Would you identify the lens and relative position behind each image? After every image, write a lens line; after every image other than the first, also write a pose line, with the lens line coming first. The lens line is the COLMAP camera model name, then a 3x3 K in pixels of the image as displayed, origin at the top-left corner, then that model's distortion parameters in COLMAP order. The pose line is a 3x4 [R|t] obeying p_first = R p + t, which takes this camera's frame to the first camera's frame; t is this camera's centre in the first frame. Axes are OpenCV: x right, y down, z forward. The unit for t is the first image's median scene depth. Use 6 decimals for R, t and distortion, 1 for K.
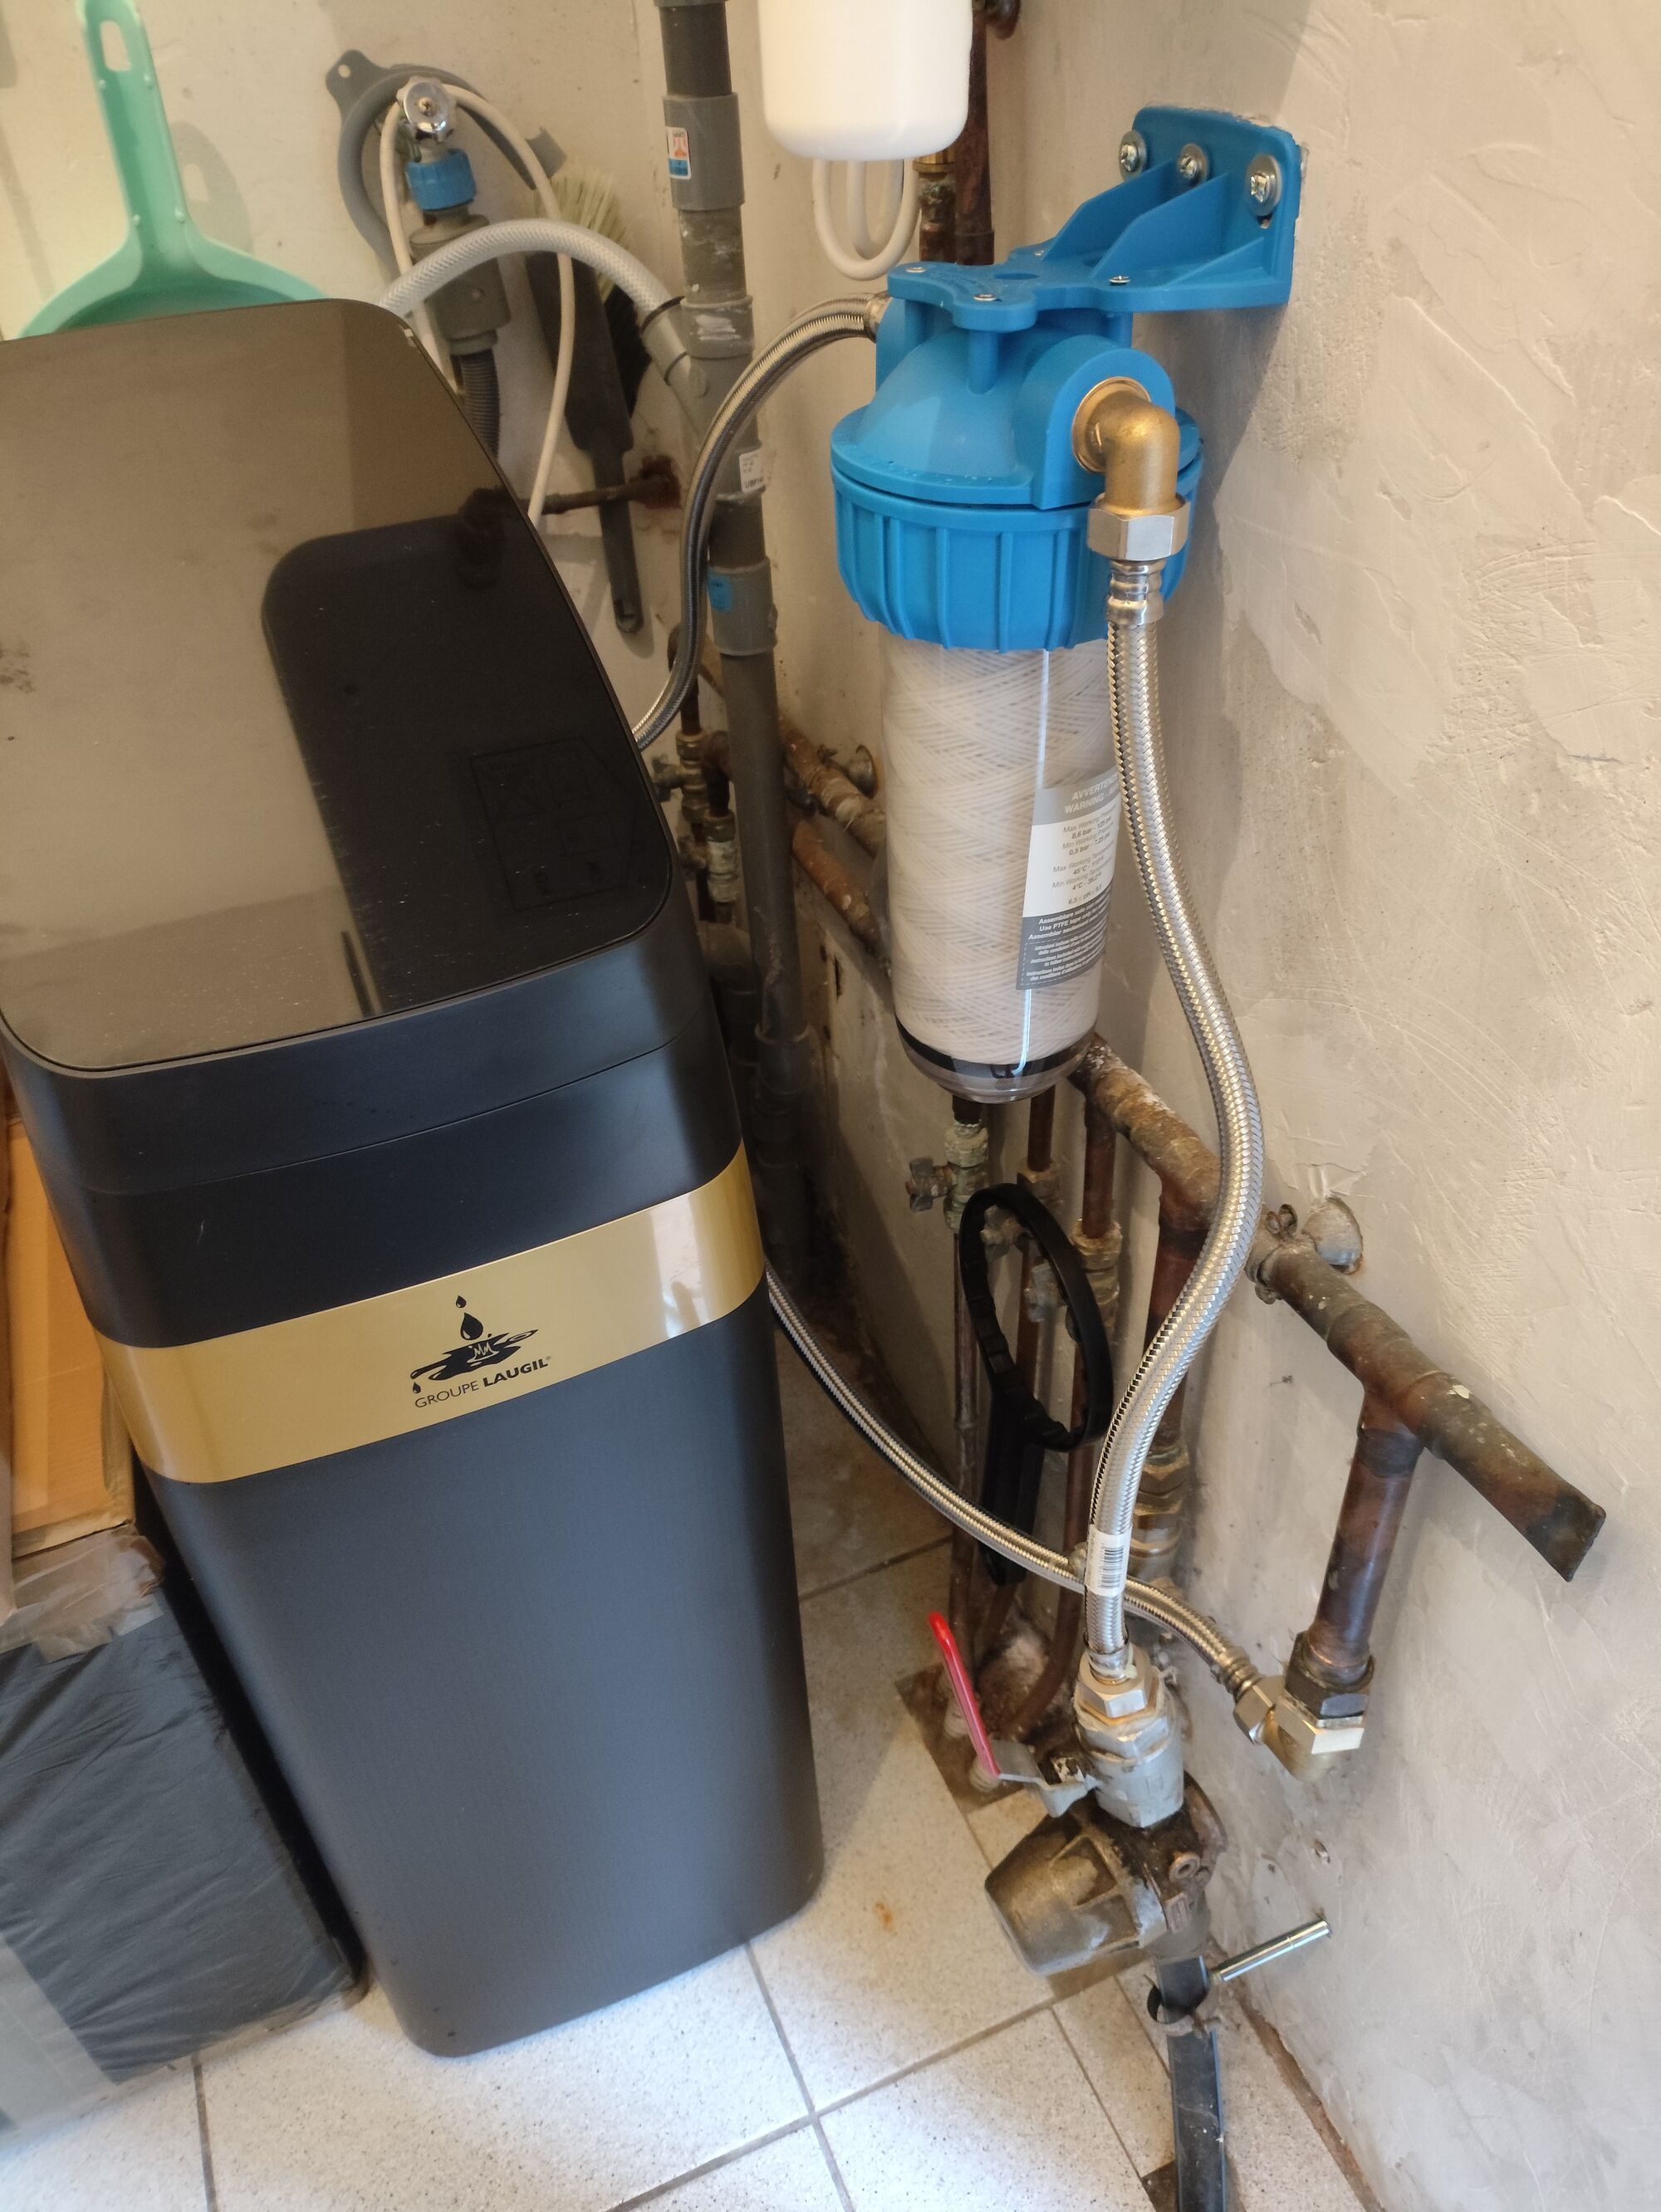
lens RADIAL K [[1576.9, 0, 808.0], [0, 1576.9, 1097.5], [0, 0, 1]] dist [-0.002266, 0.015695]
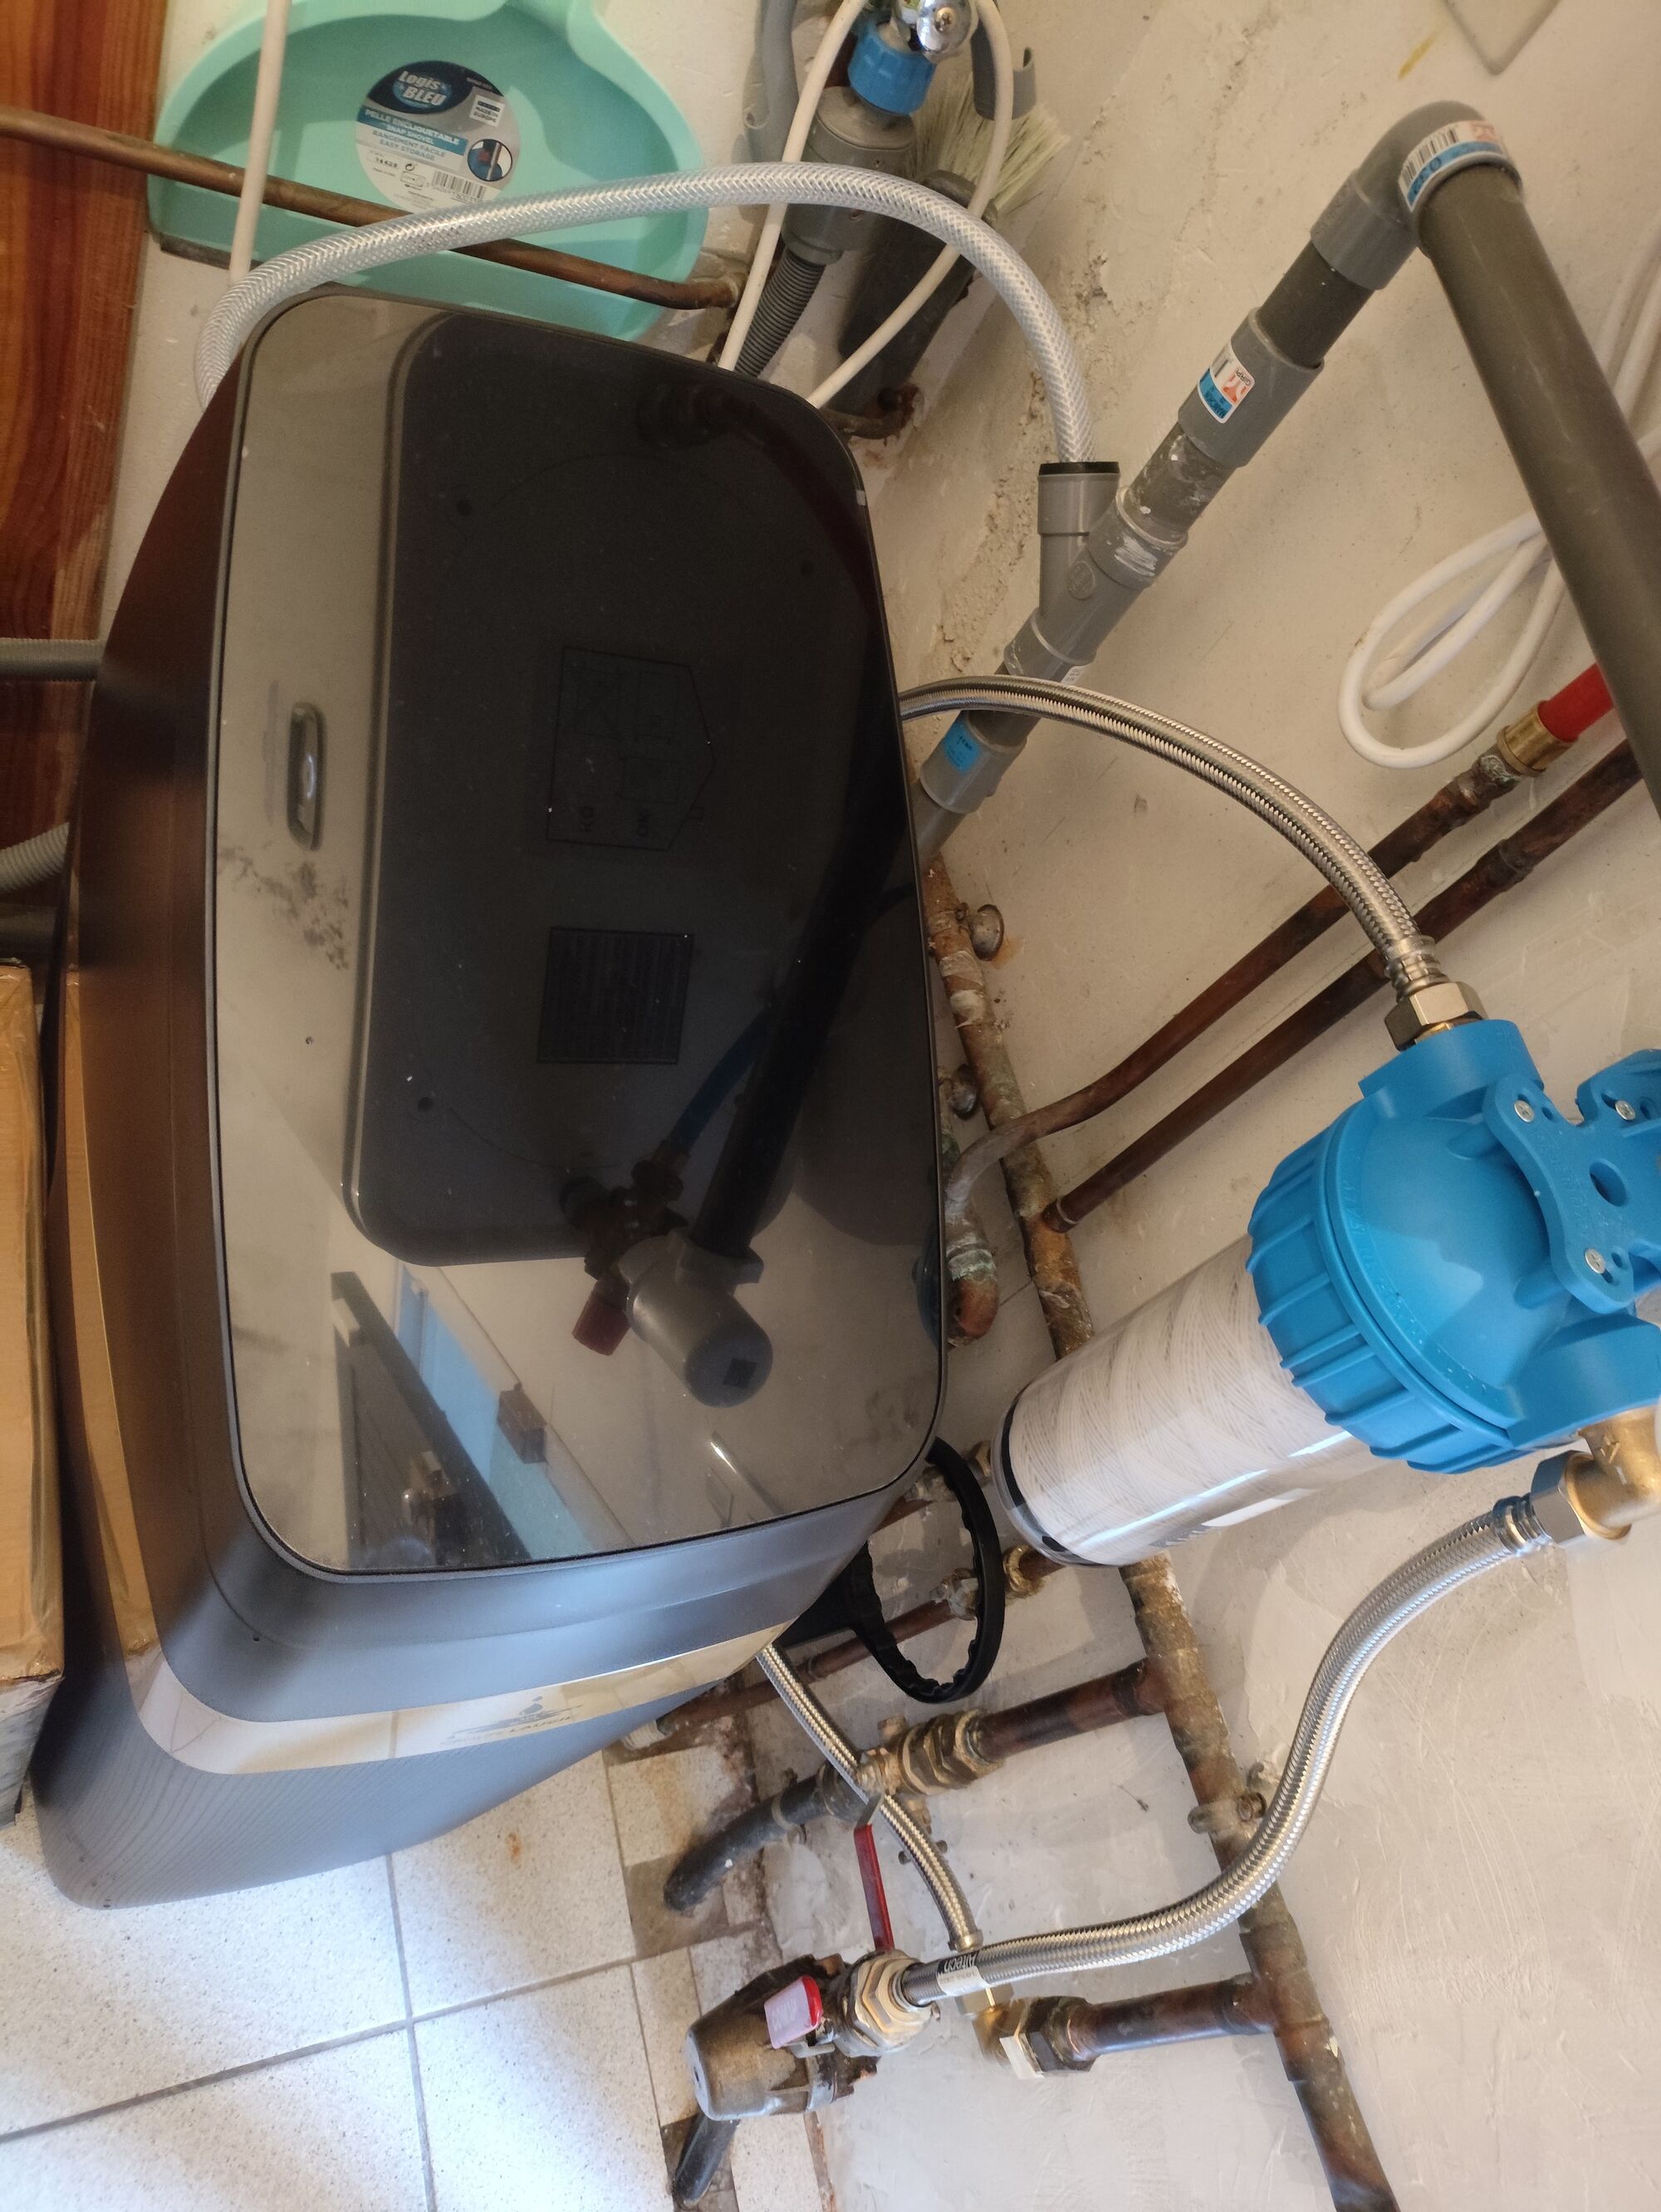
lens RADIAL K [[1576.9, 0, 814.9], [0, 1576.9, 1092.2], [0, 0, 1]] dist [-0.002266, 0.015695]
pose [[0.877691, 0.357650, 0.318975, -0.342148], [-0.440119, 0.864930, 0.241228, -0.332877], [-0.189616, -0.352111, 0.916550, 0.142991]]
